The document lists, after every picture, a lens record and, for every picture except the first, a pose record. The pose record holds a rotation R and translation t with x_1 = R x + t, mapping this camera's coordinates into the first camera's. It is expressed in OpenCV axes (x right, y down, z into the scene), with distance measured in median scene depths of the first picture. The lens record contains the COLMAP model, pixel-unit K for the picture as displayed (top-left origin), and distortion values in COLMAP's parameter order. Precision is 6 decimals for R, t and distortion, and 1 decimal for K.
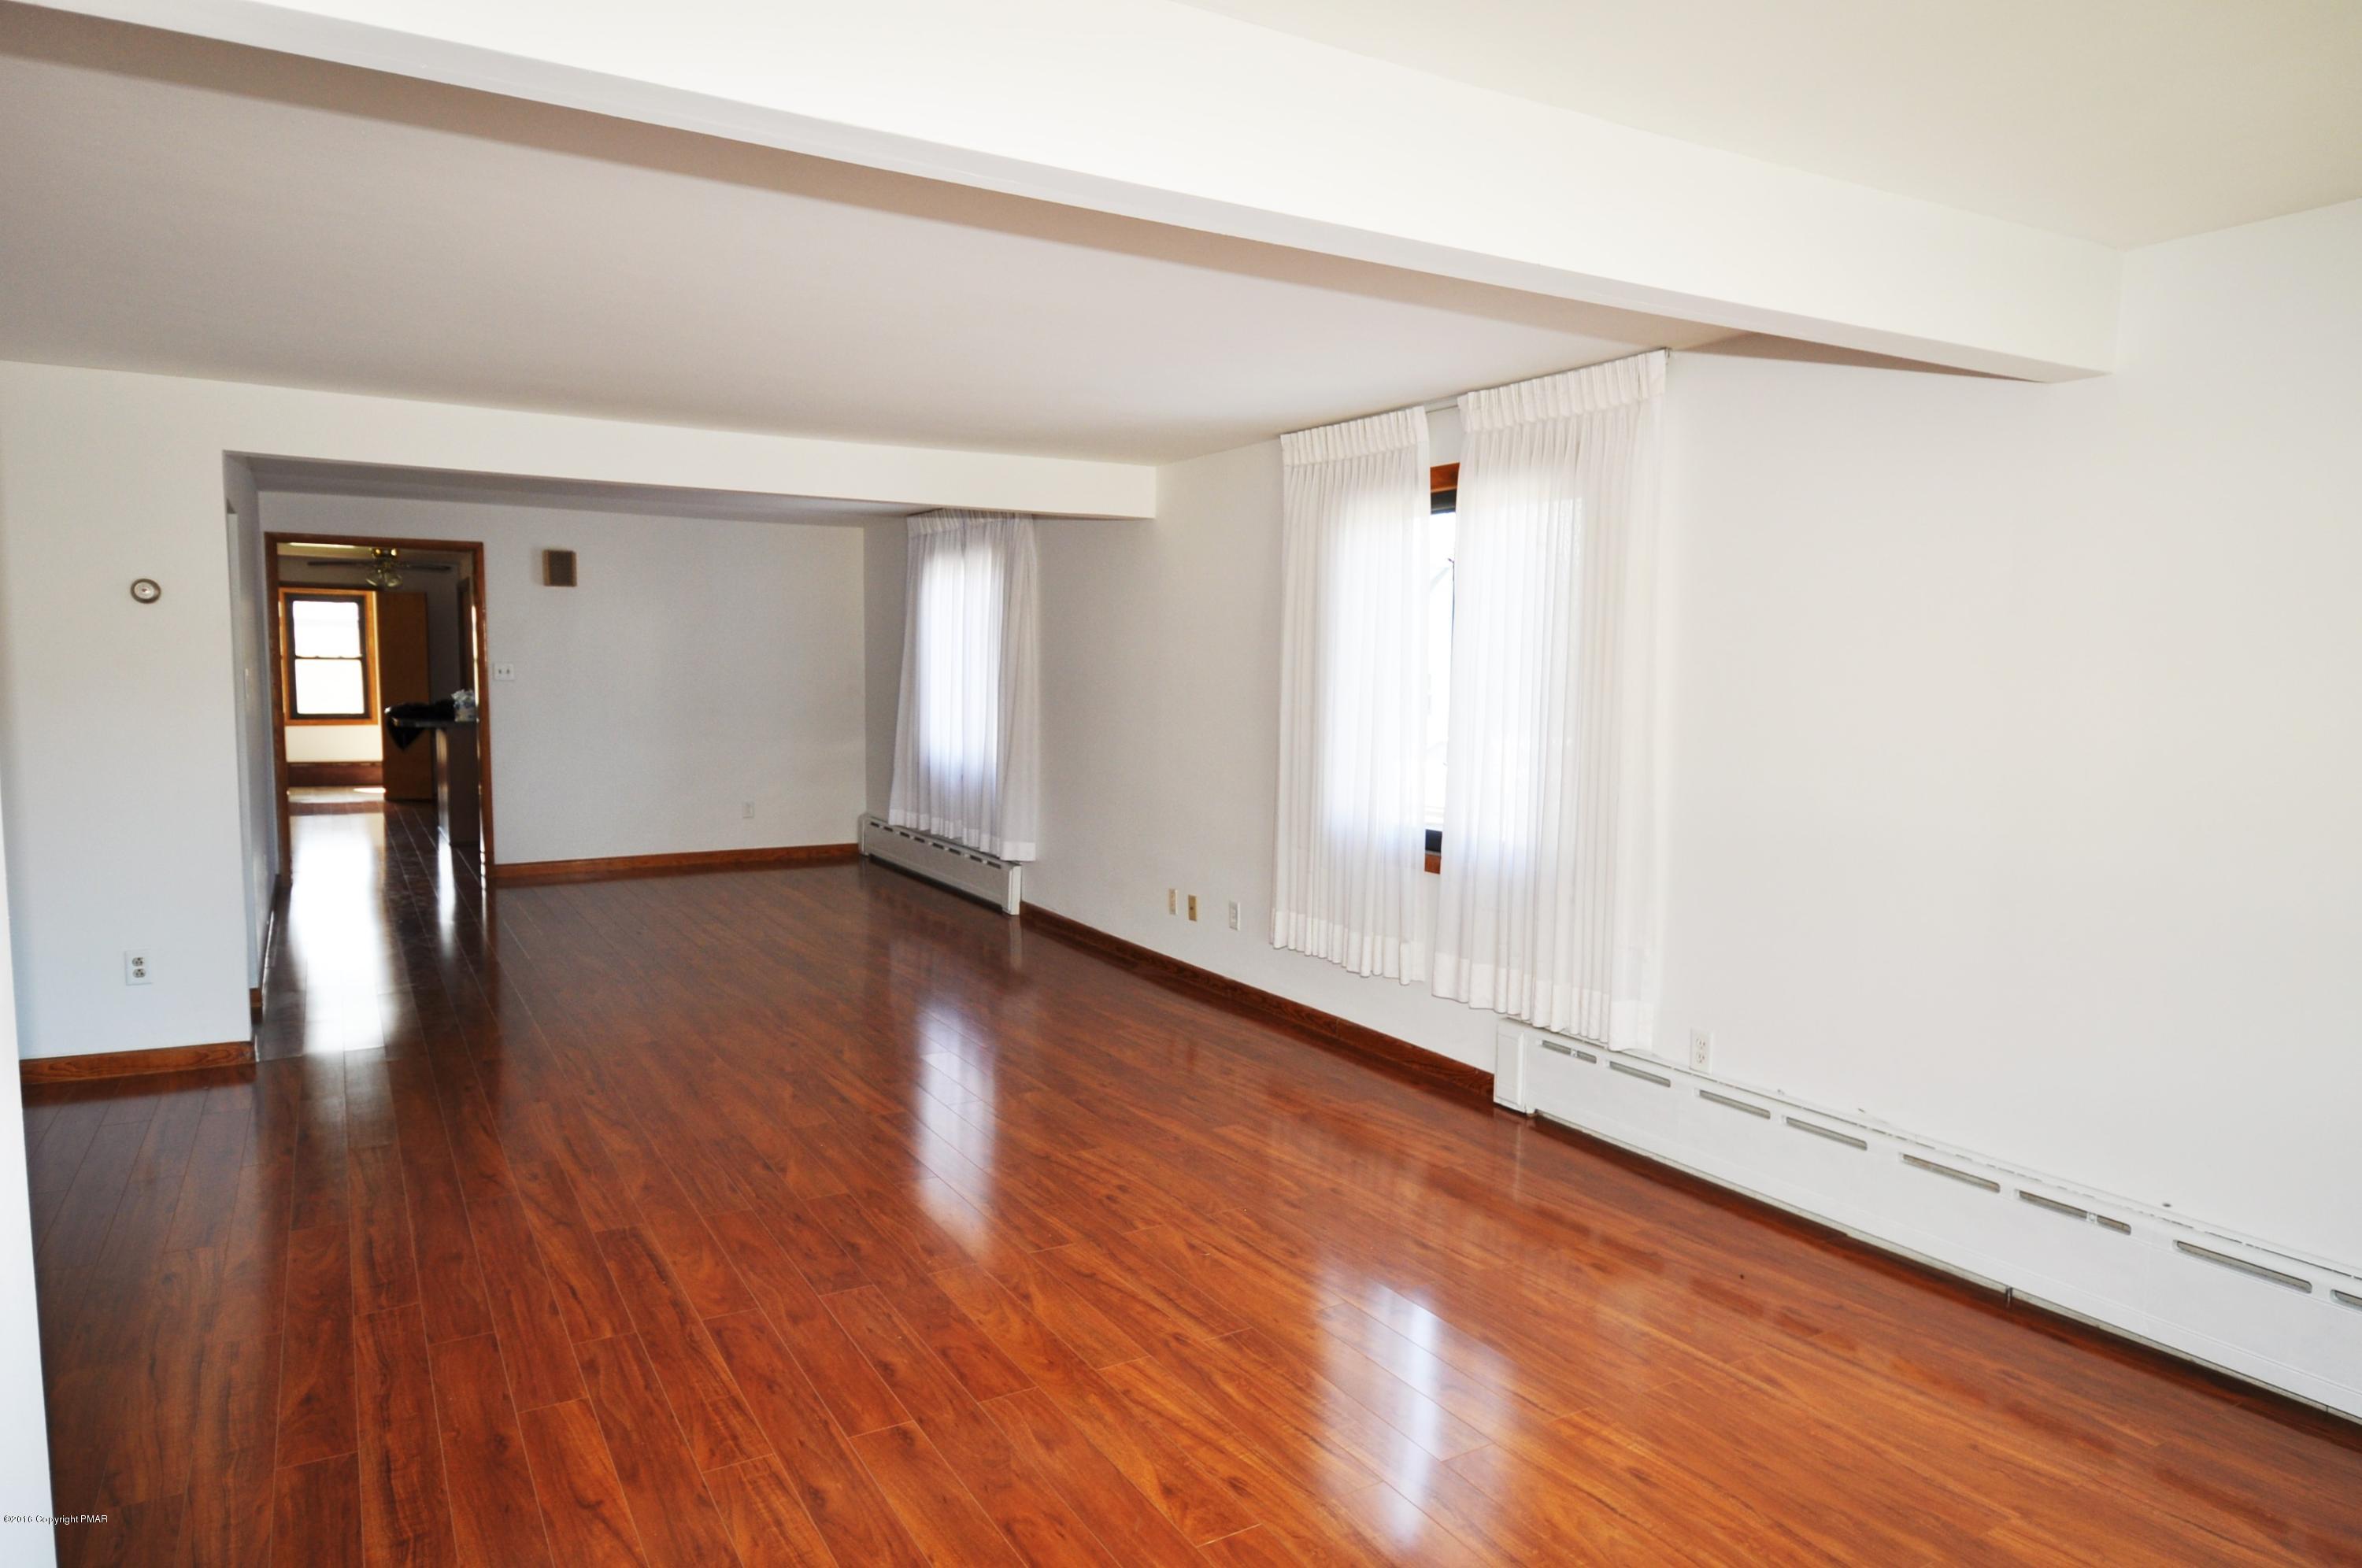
lens RADIAL K [[1418.7, 0, 1191.2], [0, 1418.7, 810.1], [0, 0, 1]] dist [0.022437, -0.027283]
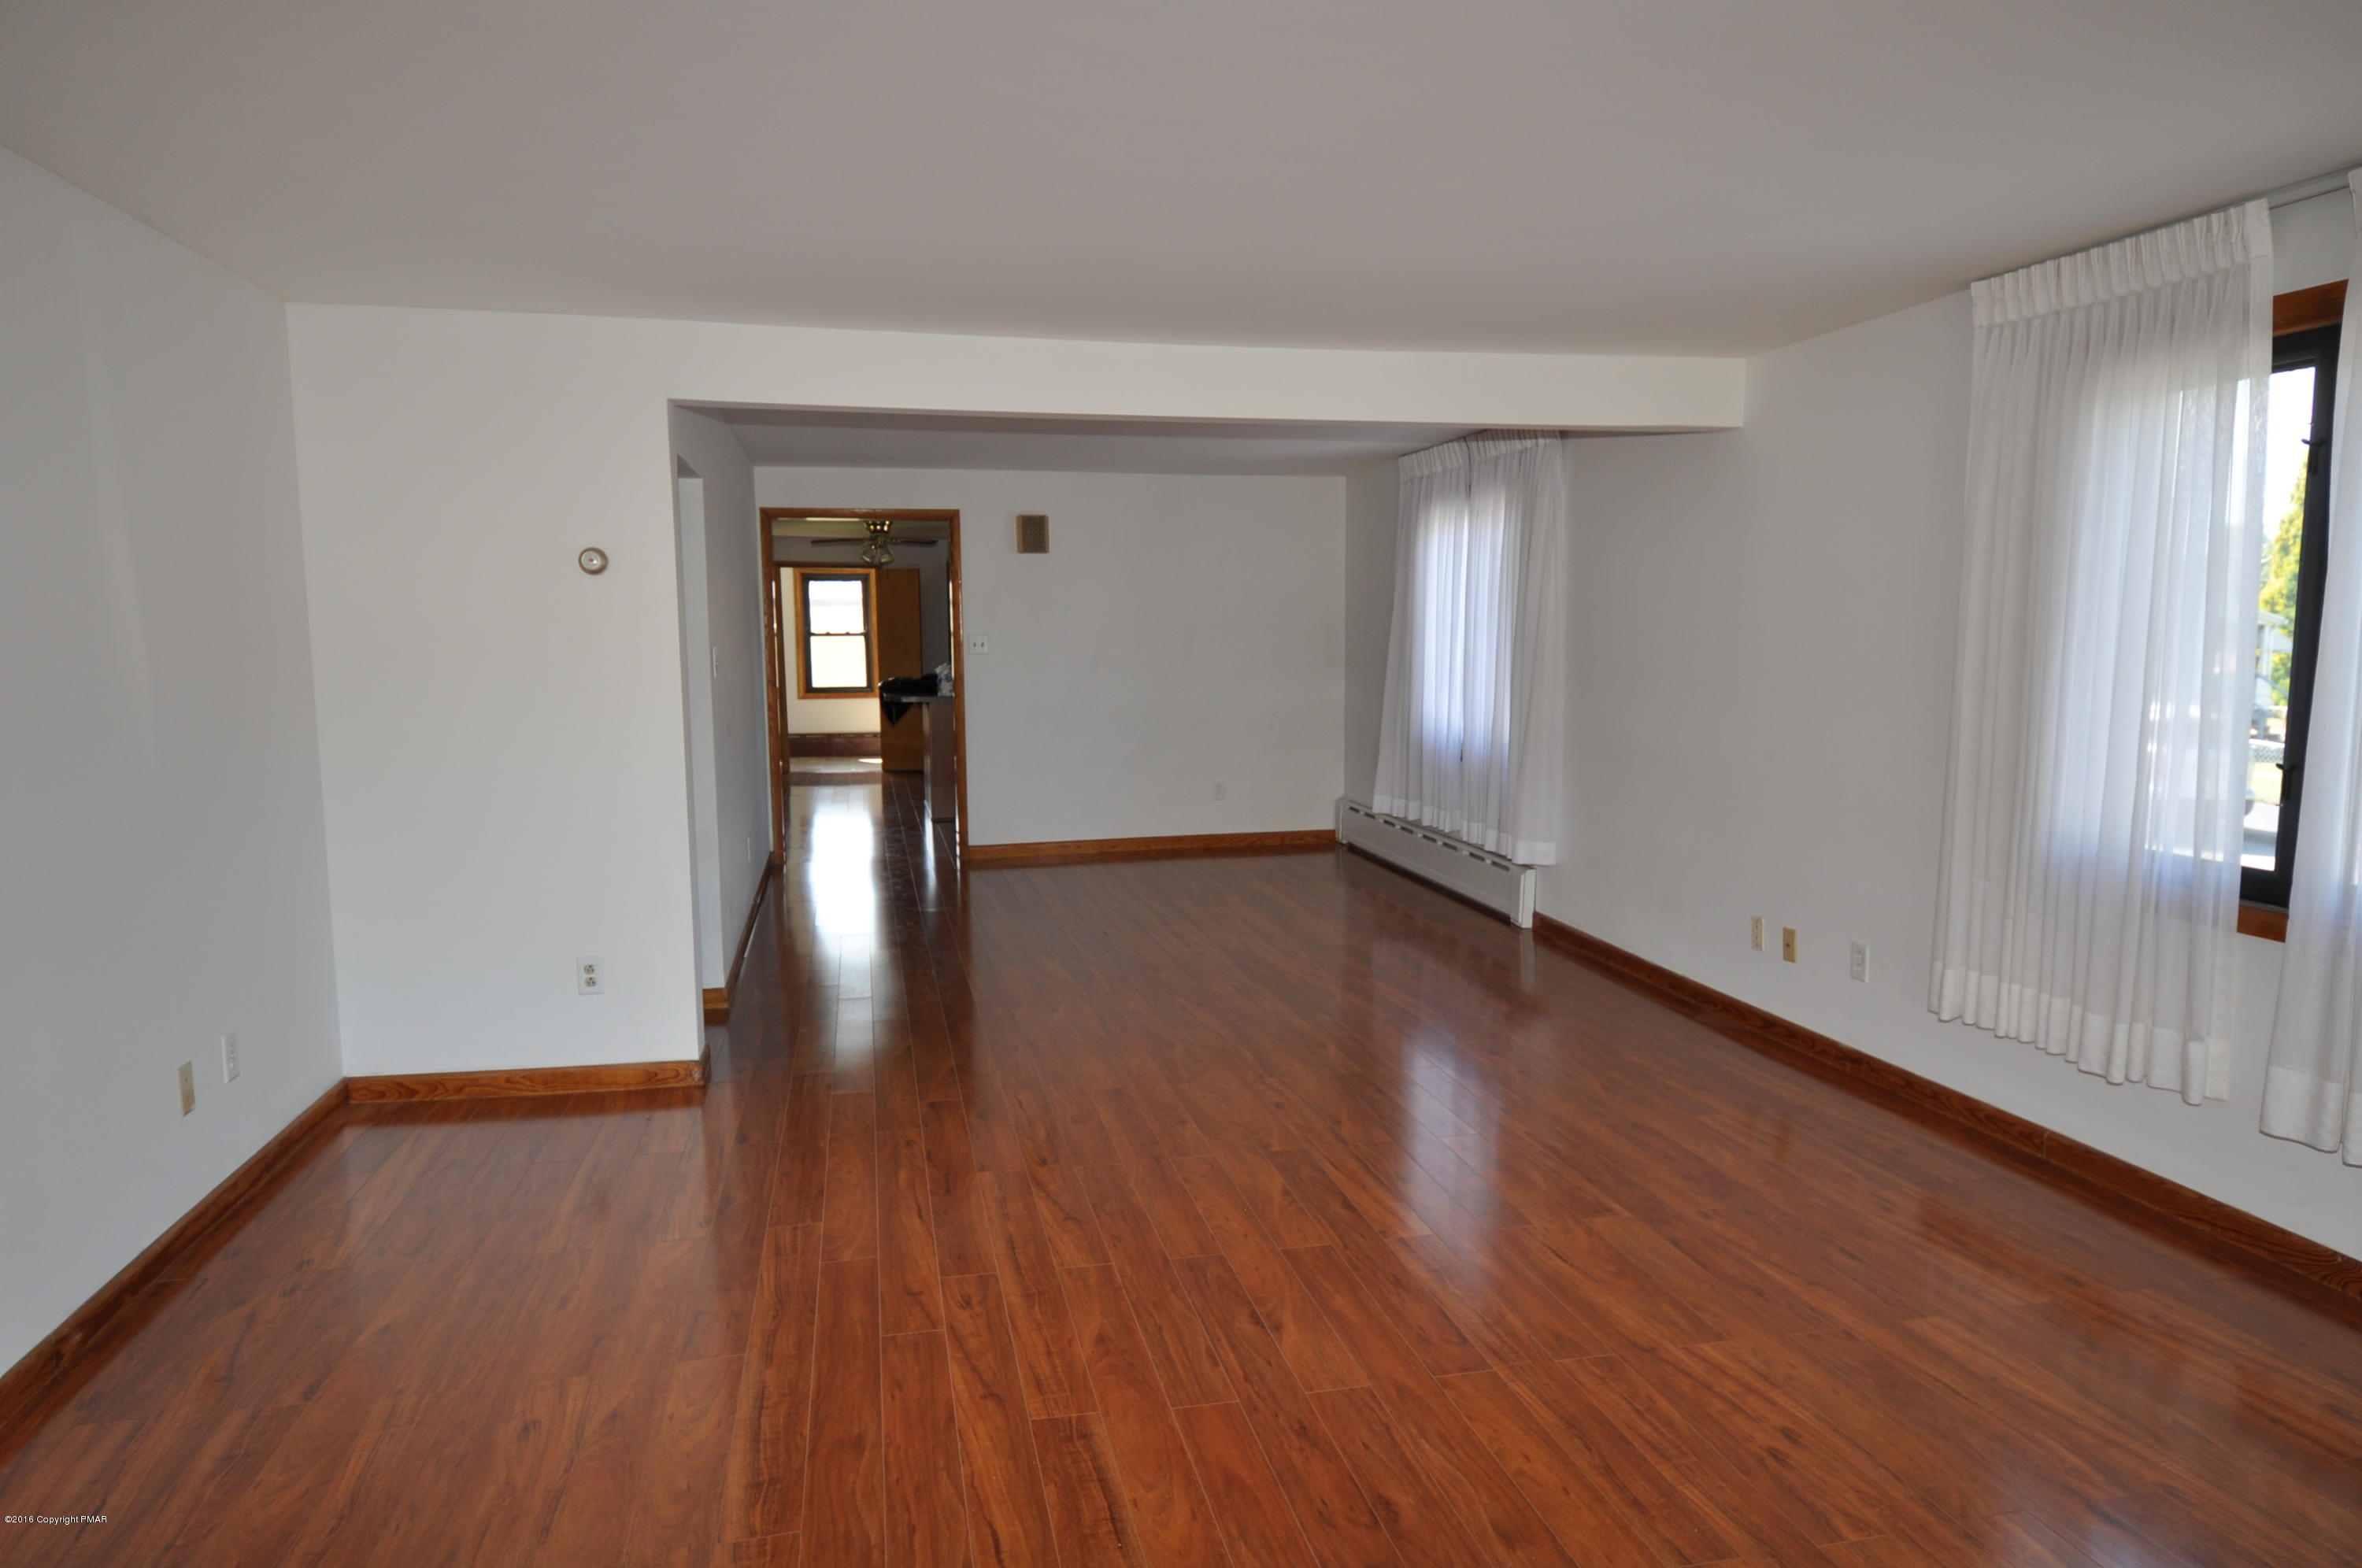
lens RADIAL K [[1418.7, 0, 1191.2], [0, 1418.7, 810.1], [0, 0, 1]] dist [0.022437, -0.027283]
pose [[0.950540, 0.019816, -0.309970, -0.078888], [-0.012264, 0.999579, 0.026293, -0.020999], [0.310361, -0.021191, 0.950383, 0.219048]]
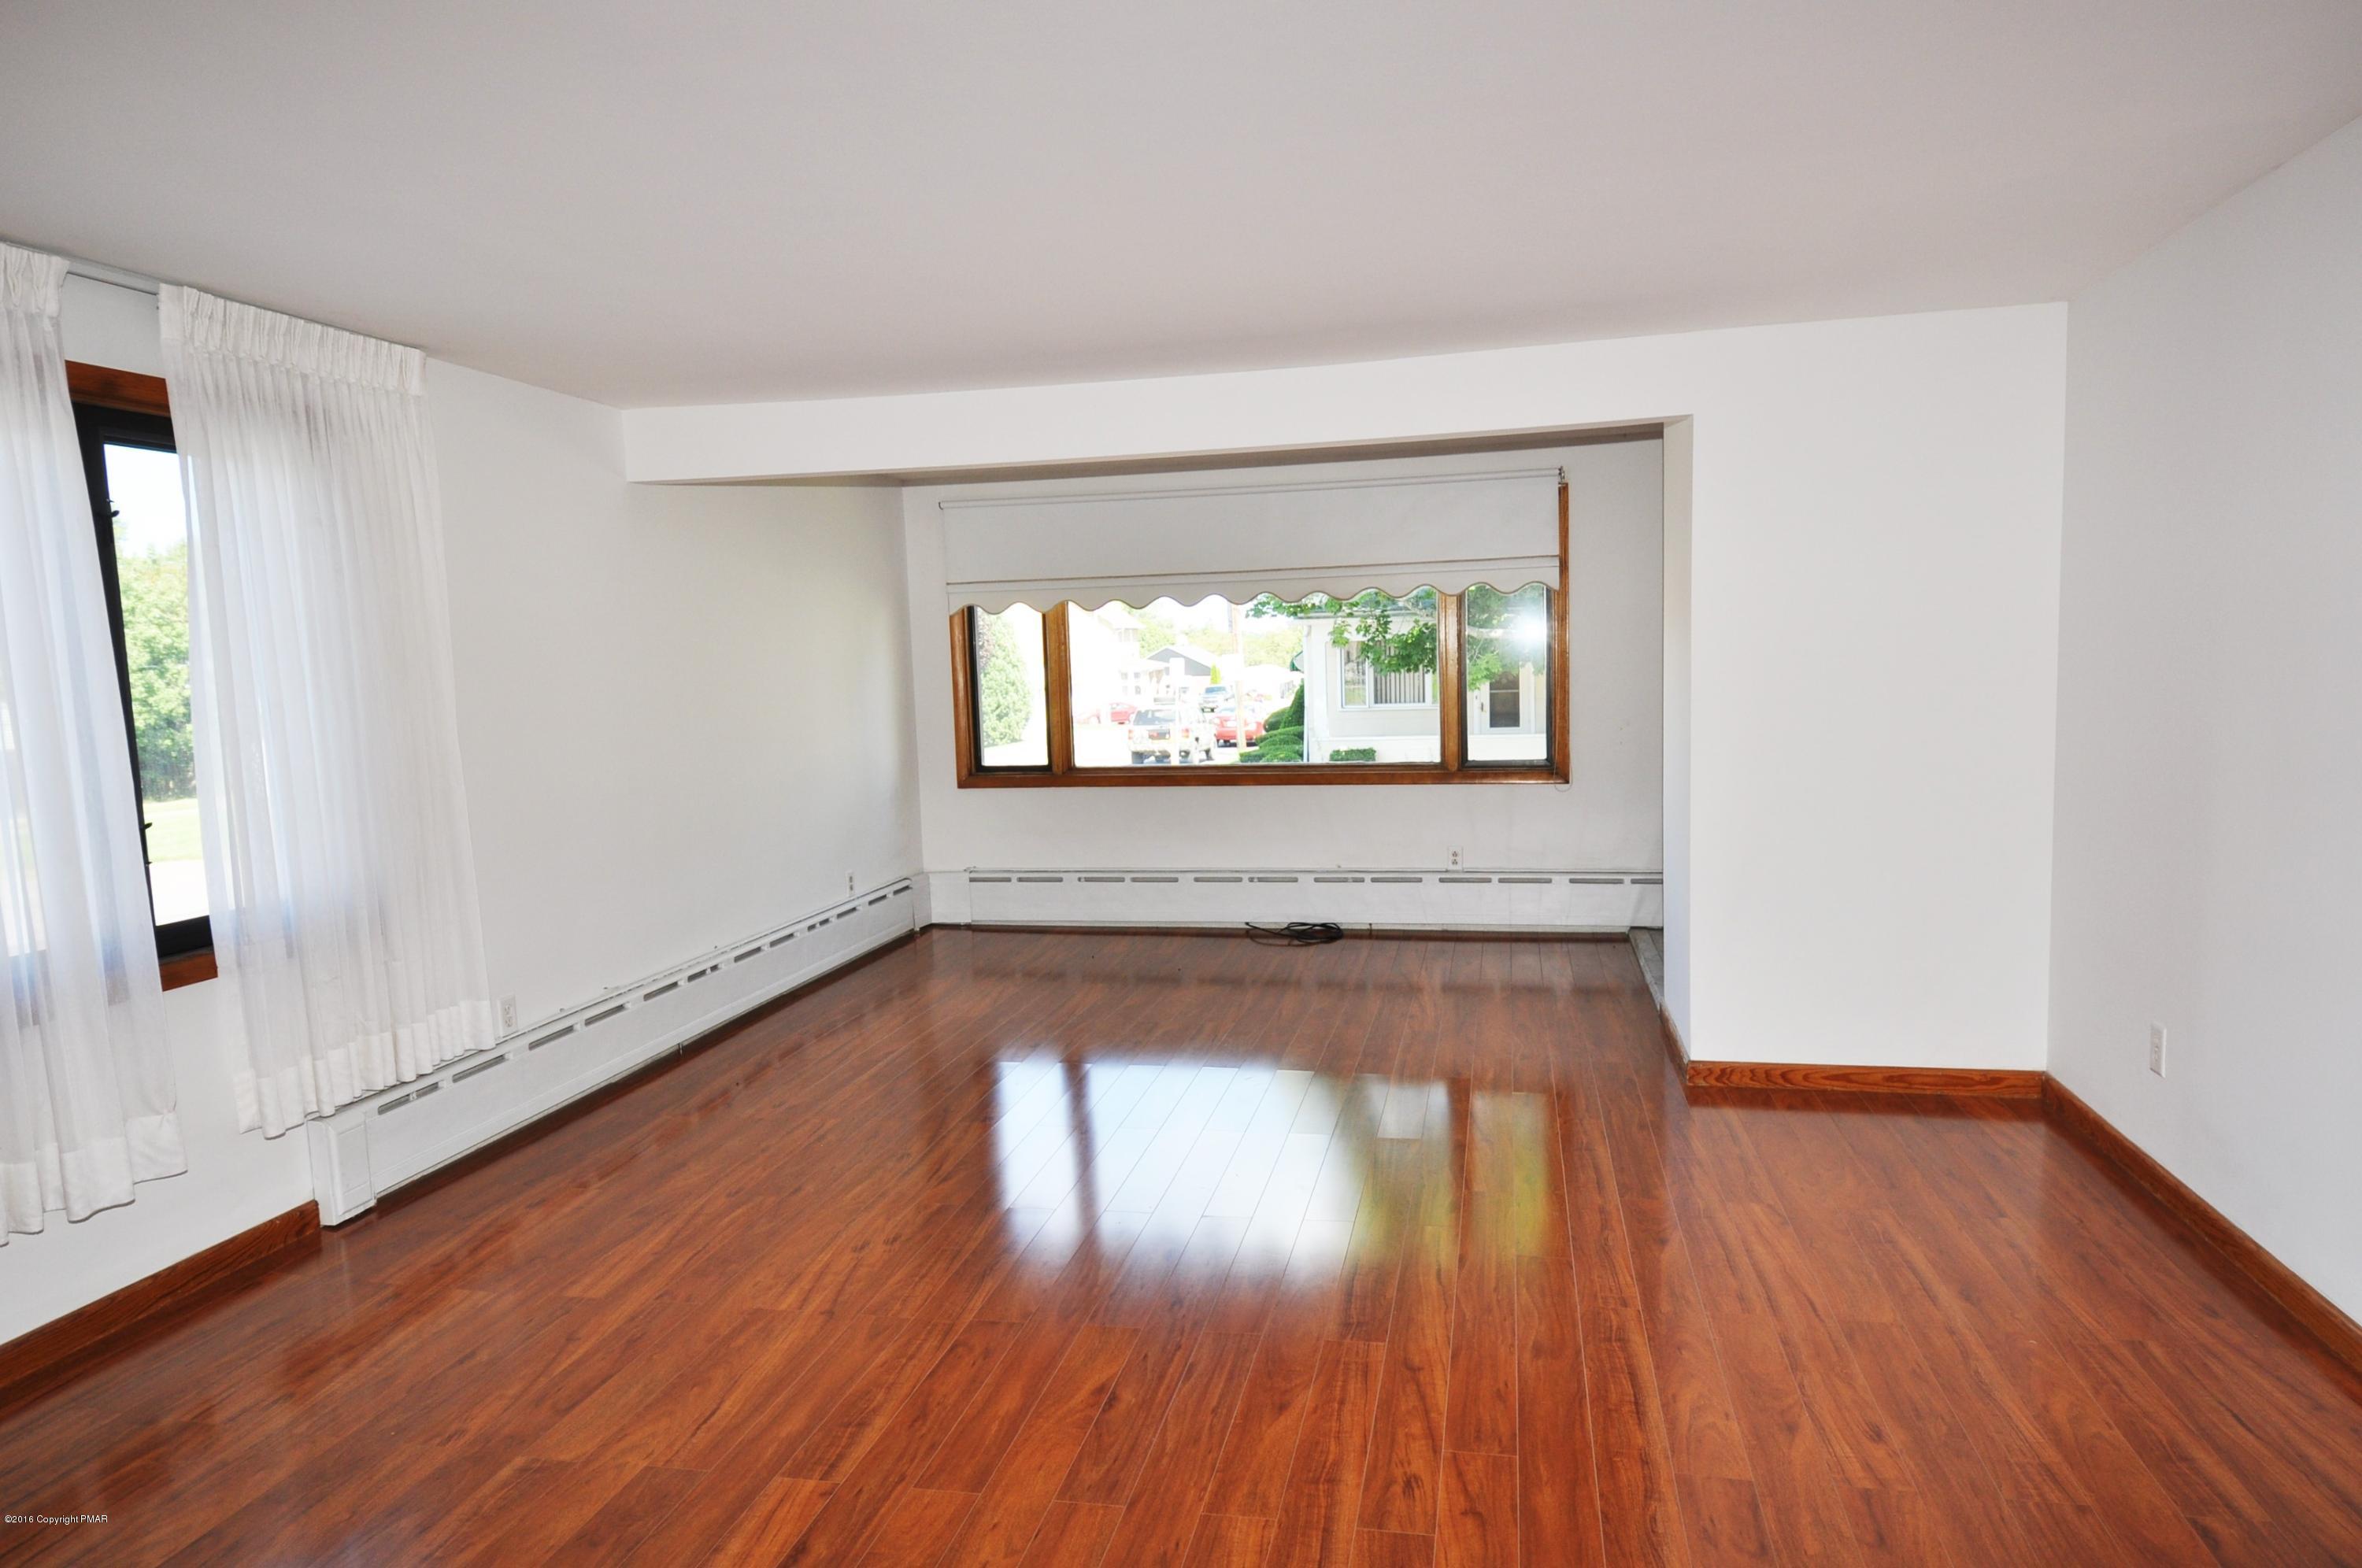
lens RADIAL K [[1418.7, 0, 1191.2], [0, 1418.7, 810.1], [0, 0, 1]] dist [0.022437, -0.027283]
pose [[-0.725695, -0.067880, 0.684660, -0.557031], [0.092675, 0.976408, 0.195034, -0.109689], [-0.681746, 0.204987, -0.702284, 1.007655]]
